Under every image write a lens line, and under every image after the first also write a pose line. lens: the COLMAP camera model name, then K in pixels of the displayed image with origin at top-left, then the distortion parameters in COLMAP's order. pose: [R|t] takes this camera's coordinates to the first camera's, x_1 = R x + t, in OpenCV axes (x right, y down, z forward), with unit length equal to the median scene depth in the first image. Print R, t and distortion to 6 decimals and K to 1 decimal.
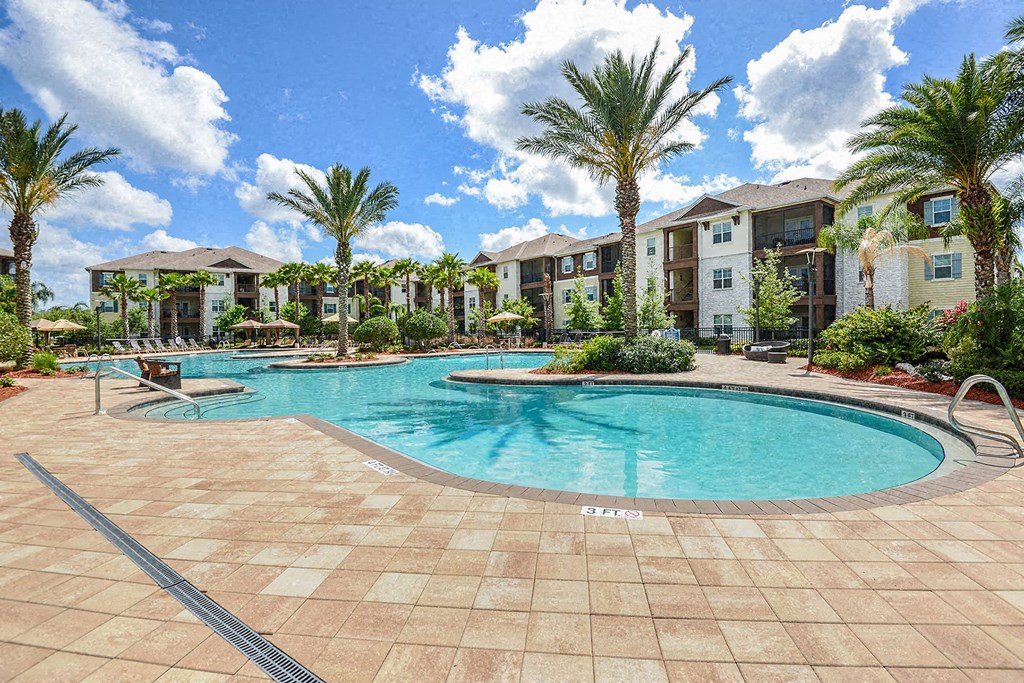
lens RADIAL K [[518.9, 0, 512.0], [0, 518.9, 341.5], [0, 0, 1]] dist [-0.020935, -0.000235]
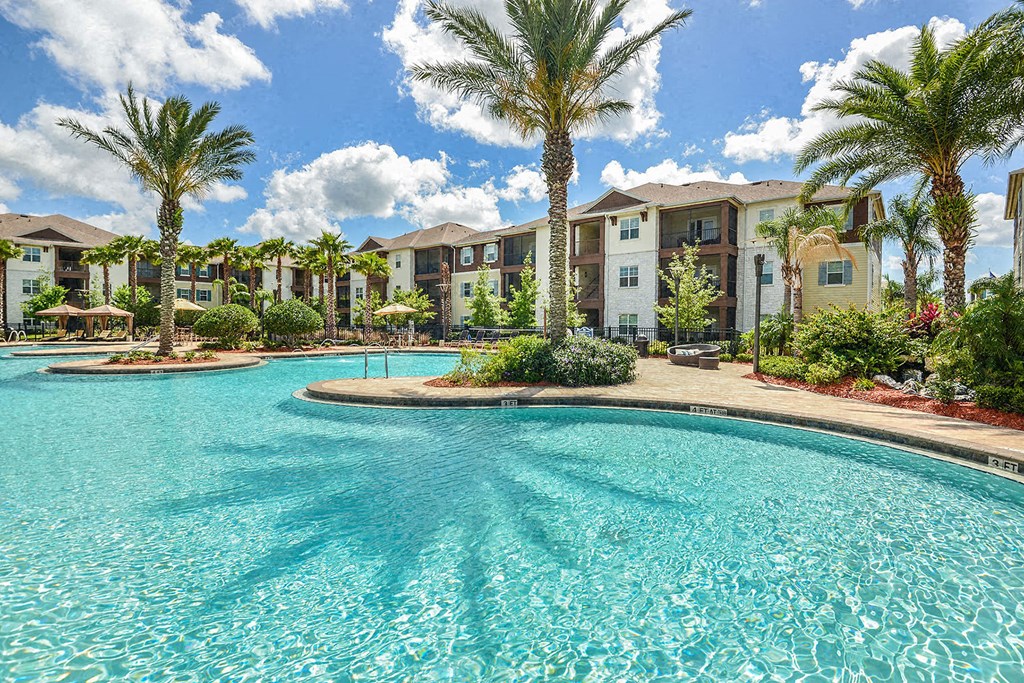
lens RADIAL K [[518.9, 0, 512.0], [0, 518.9, 341.5], [0, 0, 1]] dist [-0.020935, -0.000235]
pose [[0.979164, 0.016583, 0.202392, 0.001677], [-0.017958, 0.999826, 0.004961, -0.002043], [-0.202274, -0.008492, 0.979292, 0.101885]]
